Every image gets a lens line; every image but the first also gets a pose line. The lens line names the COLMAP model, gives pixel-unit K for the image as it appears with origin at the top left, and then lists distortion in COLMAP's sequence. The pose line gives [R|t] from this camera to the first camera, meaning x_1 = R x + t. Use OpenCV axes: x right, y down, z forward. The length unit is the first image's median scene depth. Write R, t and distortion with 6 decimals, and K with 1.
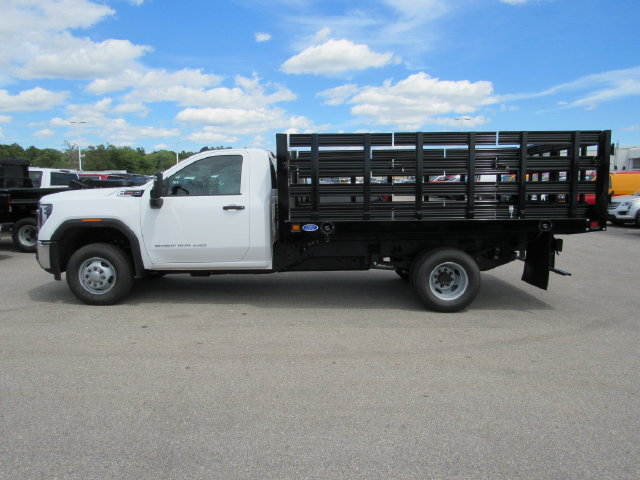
lens RADIAL K [[499.3, 0, 324.3], [0, 499.3, 245.5], [0, 0, 1]] dist [-0.013244, -0.002435]
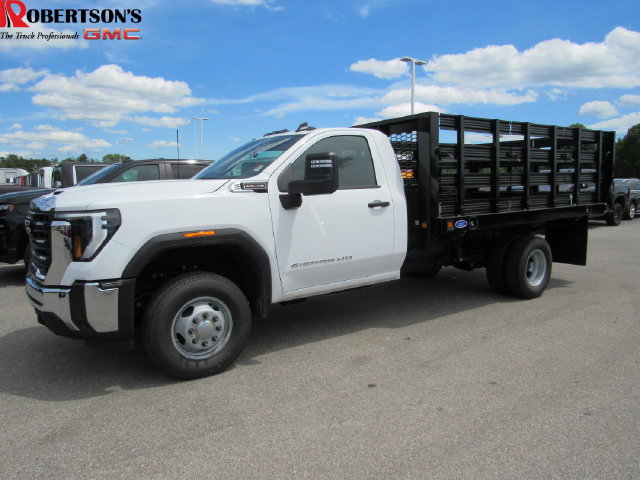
lens RADIAL K [[513.6, 0, 320.0], [0, 513.6, 240.0], [0, 0, 1]] dist [-0.031083, -0.005893]
pose [[0.769042, -0.077597, 0.634470, -0.730337], [0.093244, 0.995605, 0.008743, -0.035732], [-0.632360, 0.052437, 0.772898, 0.437893]]
